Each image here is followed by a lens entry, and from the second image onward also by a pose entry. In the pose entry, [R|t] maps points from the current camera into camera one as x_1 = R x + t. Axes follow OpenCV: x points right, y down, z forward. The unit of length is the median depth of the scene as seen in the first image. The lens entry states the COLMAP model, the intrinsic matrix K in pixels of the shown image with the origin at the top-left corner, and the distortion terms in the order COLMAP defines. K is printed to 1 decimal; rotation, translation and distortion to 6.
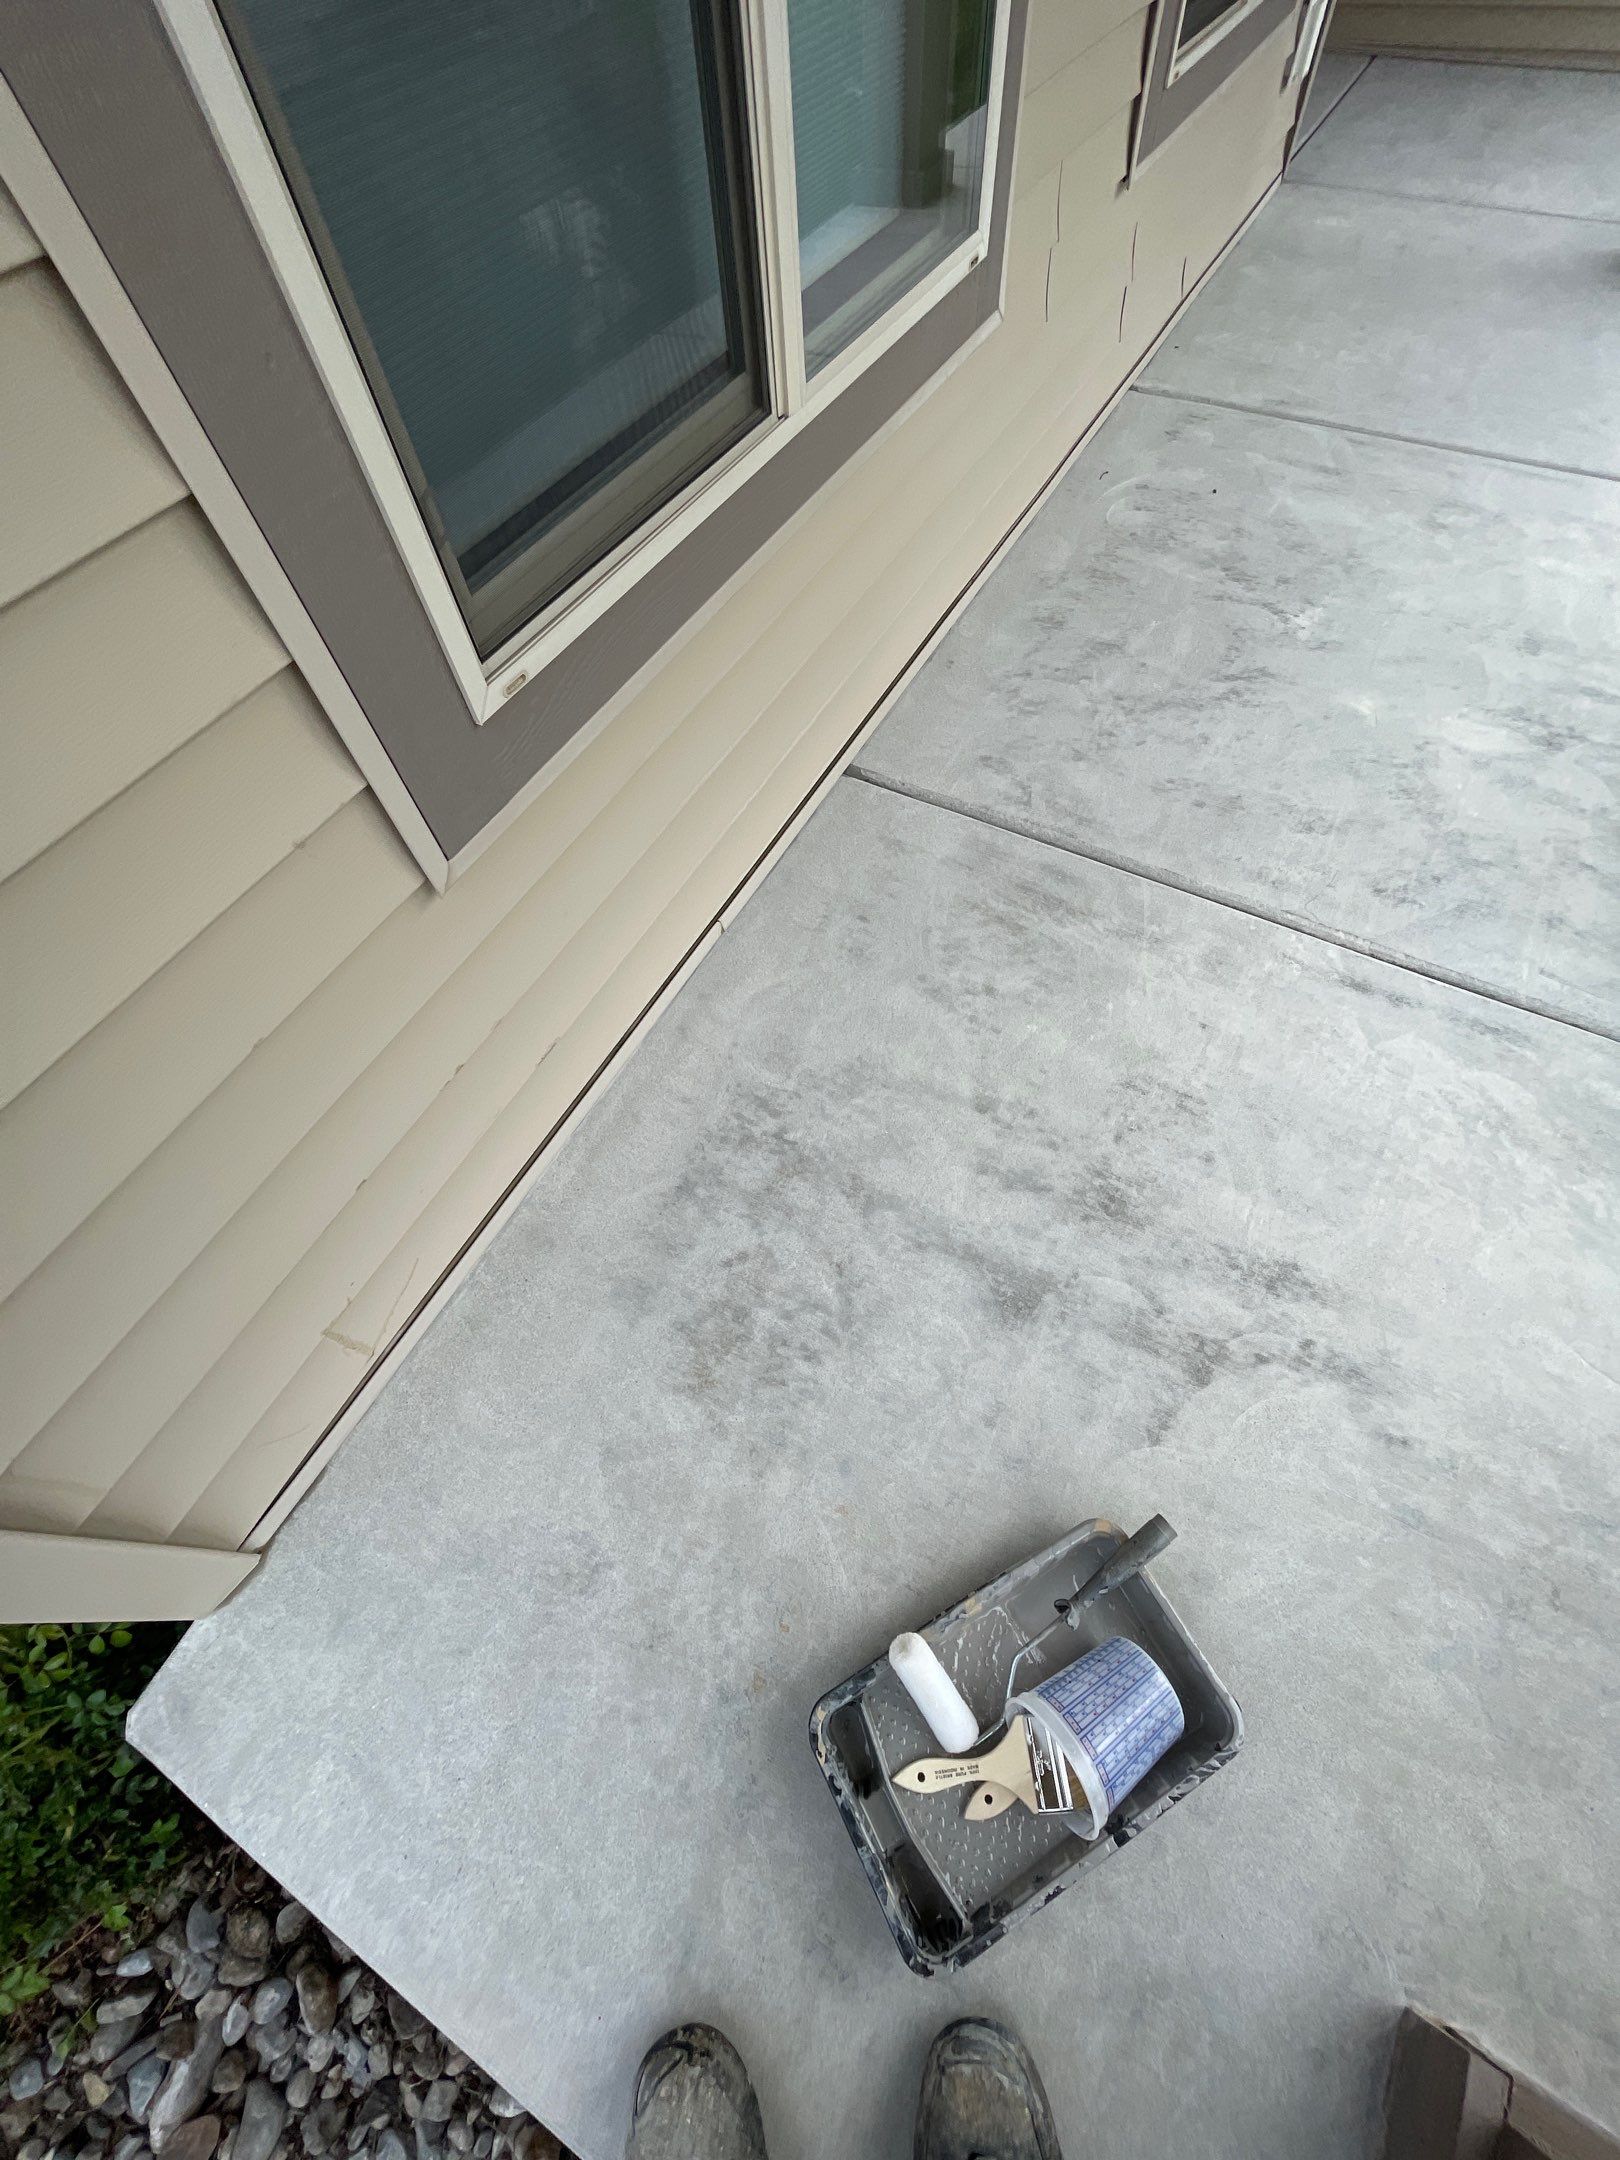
lens RADIAL K [[866.7, 0, 807.9], [0, 866.7, 1076.2], [0, 0, 1]] dist [-0.003065, -0.000185]
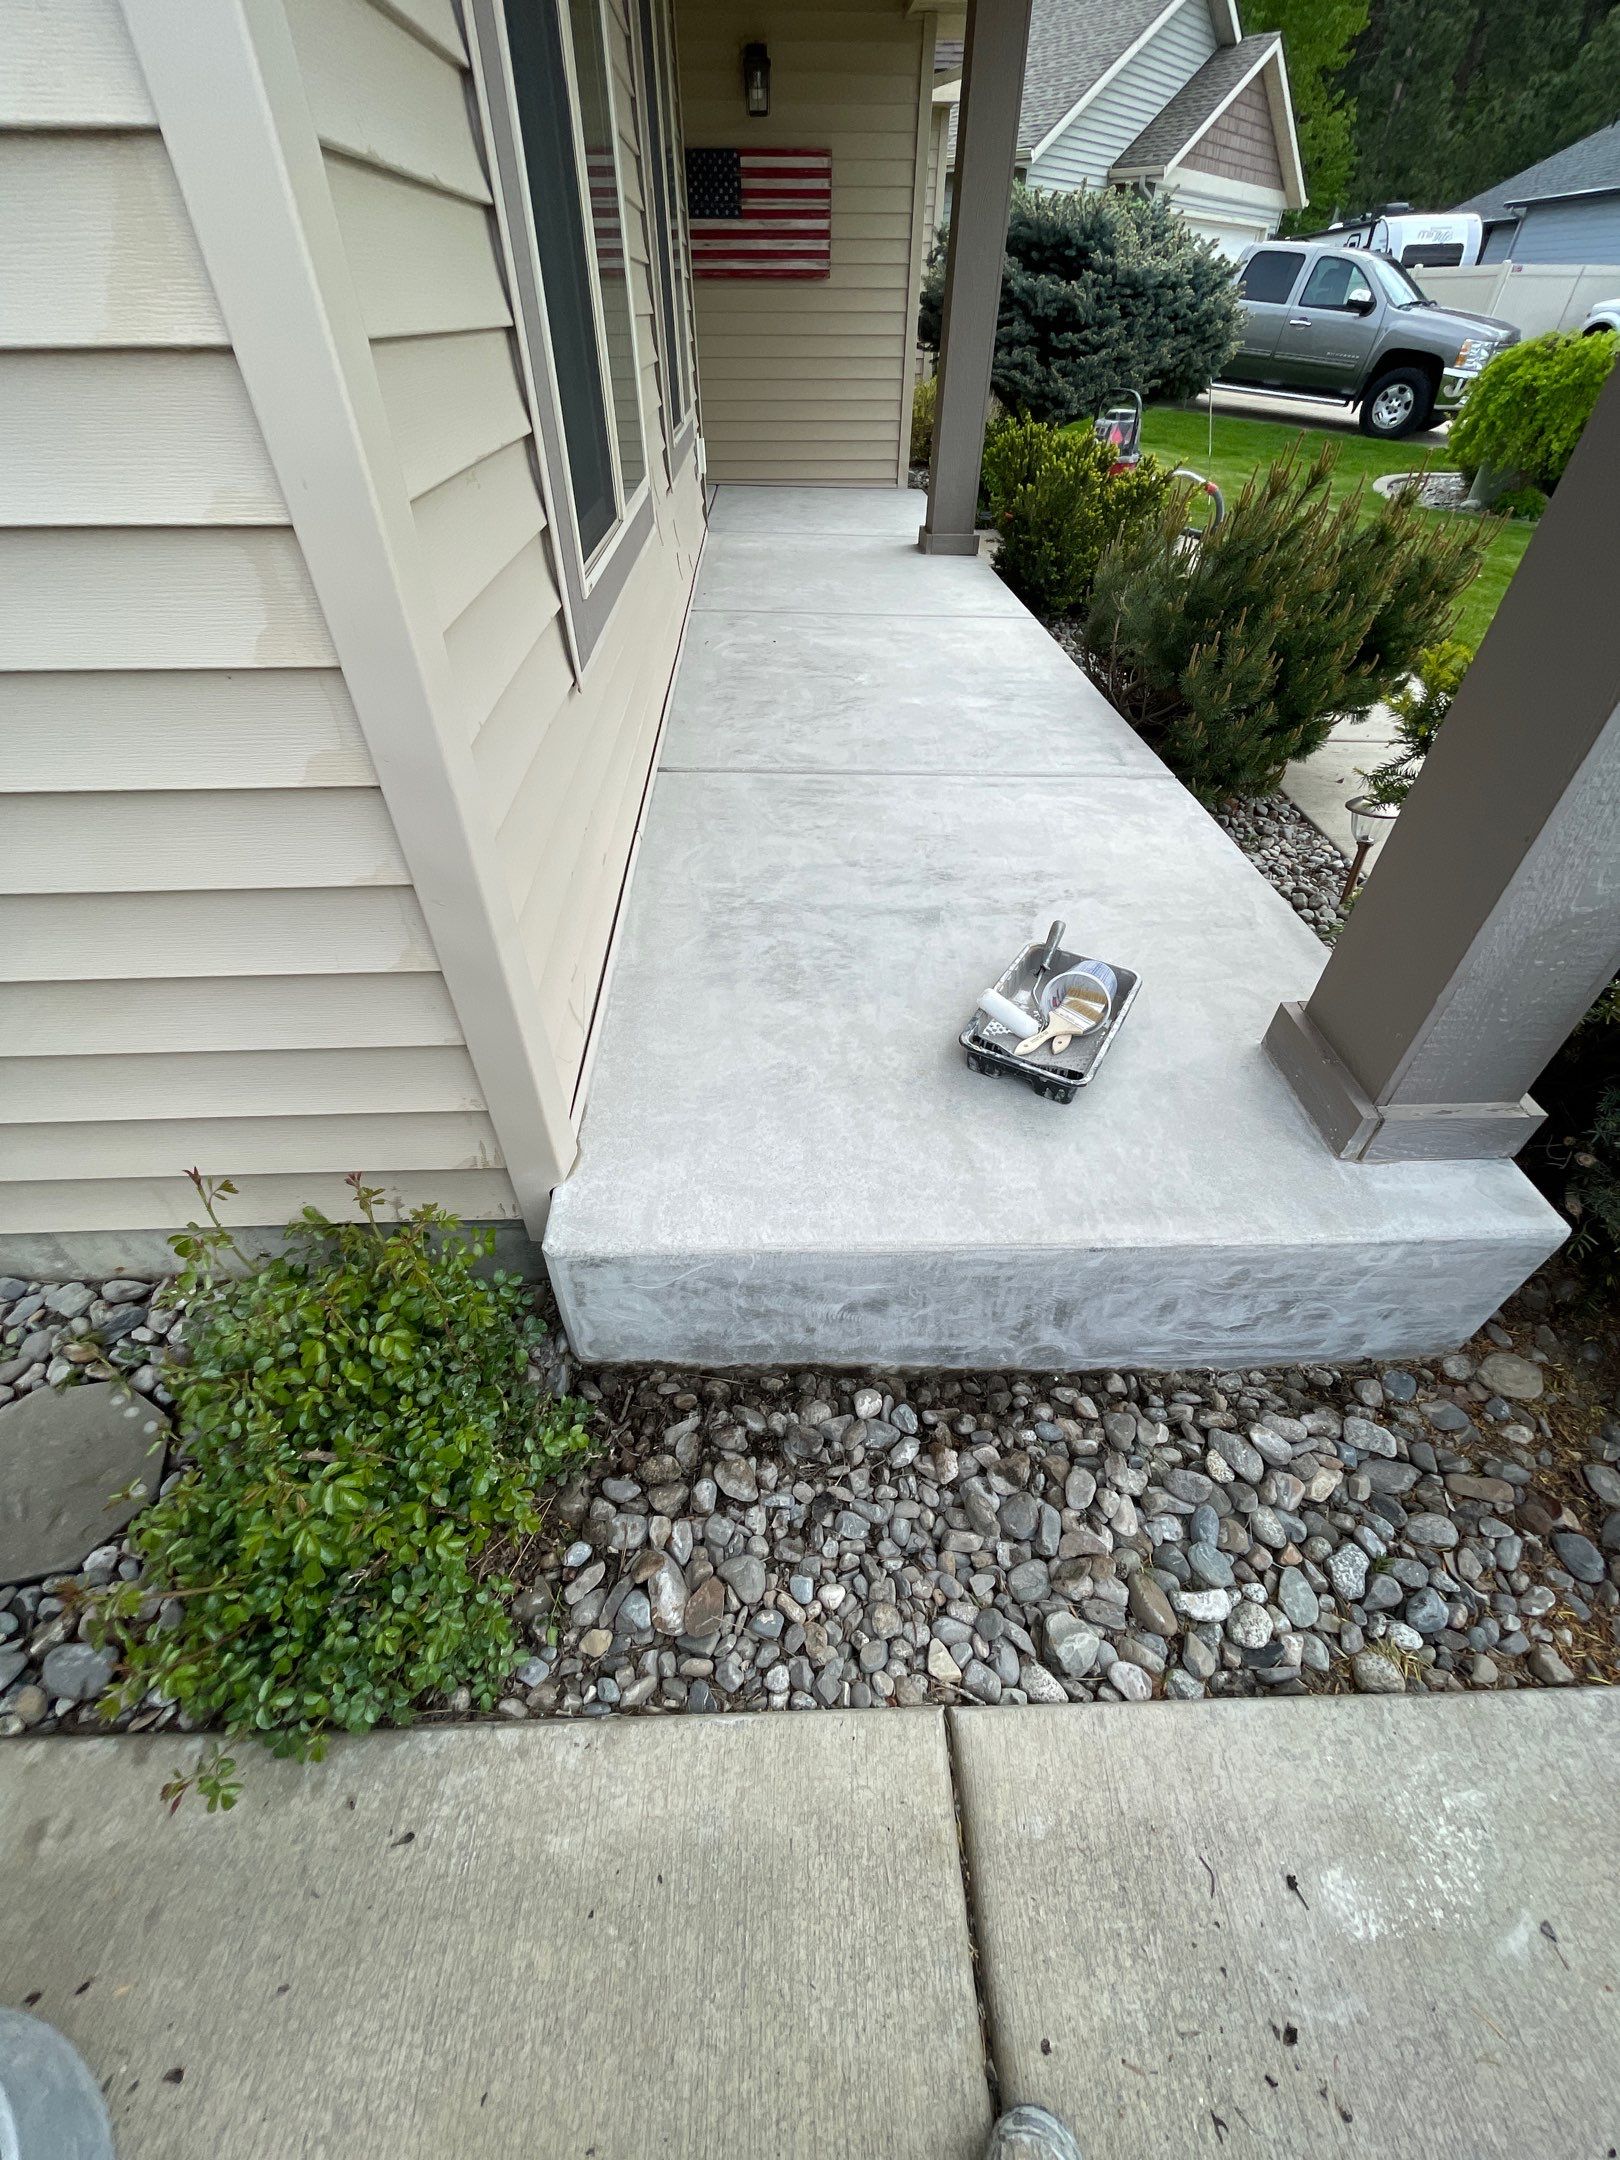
lens RADIAL K [[866.7, 0, 807.4], [0, 866.7, 1078.0], [0, 0, 1]] dist [-0.003065, -0.000185]
pose [[0.855610, -0.296032, 0.424613, -0.556753], [0.413228, 0.884664, -0.215898, 0.577948], [-0.311728, 0.360186, 0.879256, -0.215913]]
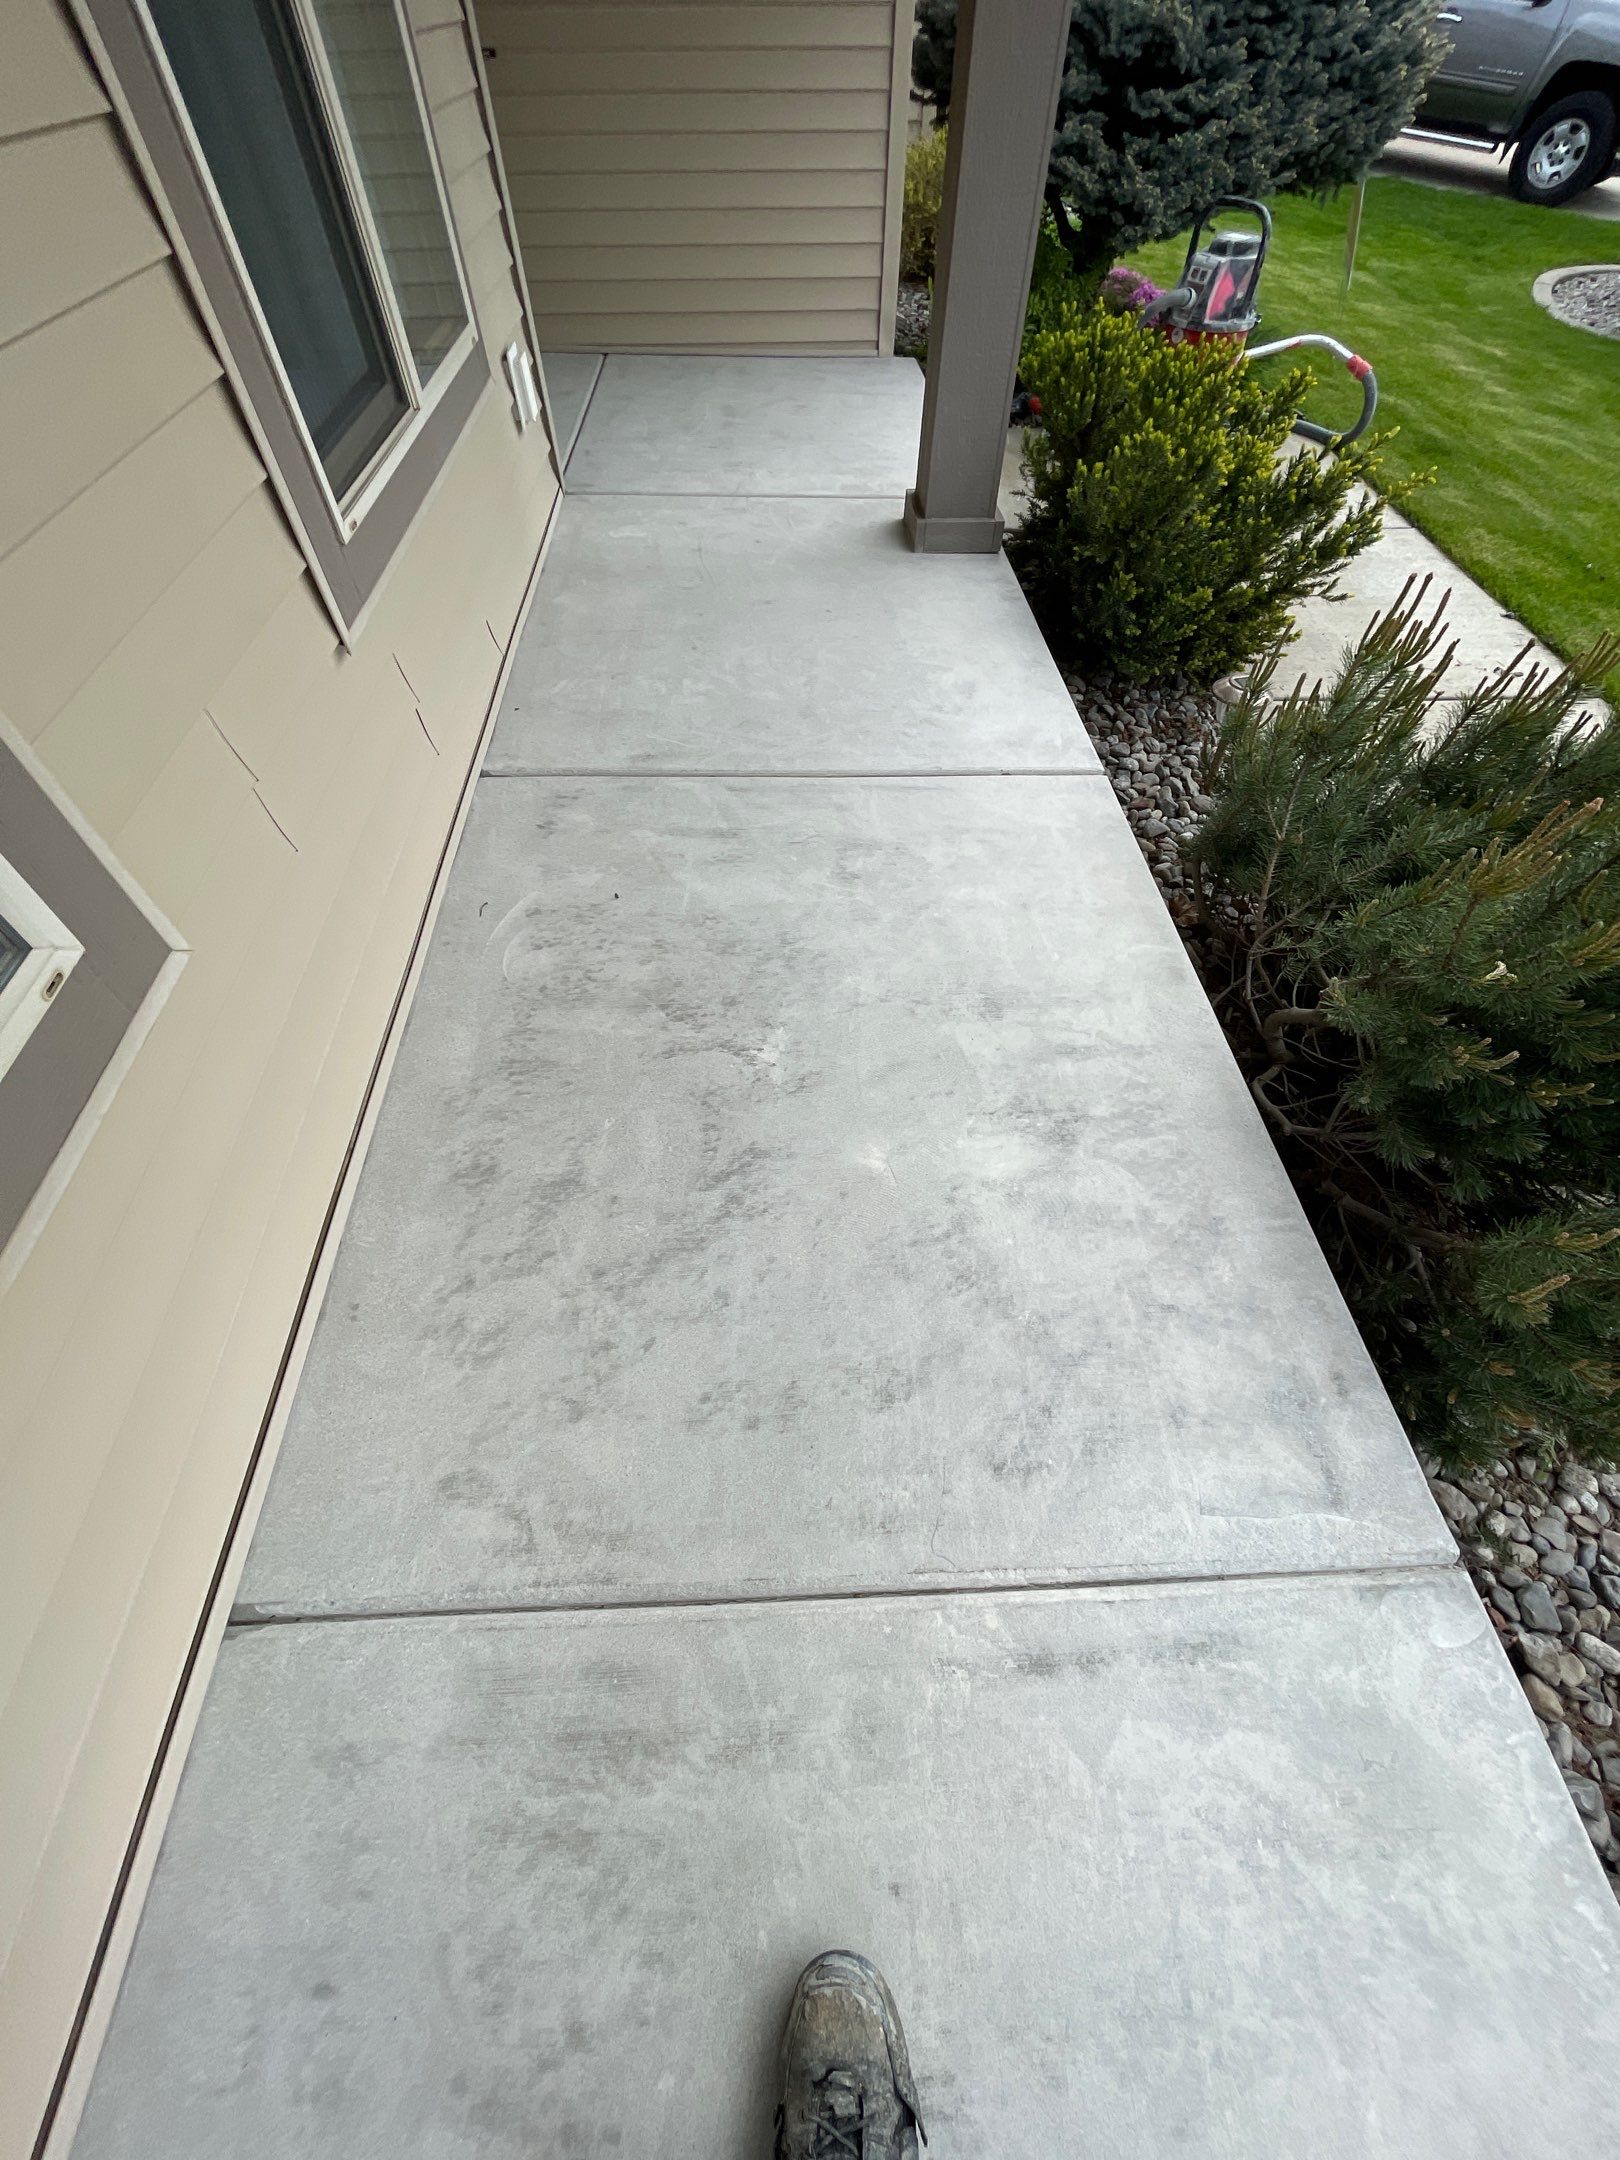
lens RADIAL K [[866.7, 0, 801.2], [0, 866.7, 1077.9], [0, 0, 1]] dist [-0.003065, -0.000185]
pose [[0.851045, -0.376531, 0.365989, 0.327839], [0.420826, 0.905948, -0.046516, -0.531760], [-0.314052, 0.193605, 0.929456, 0.238551]]
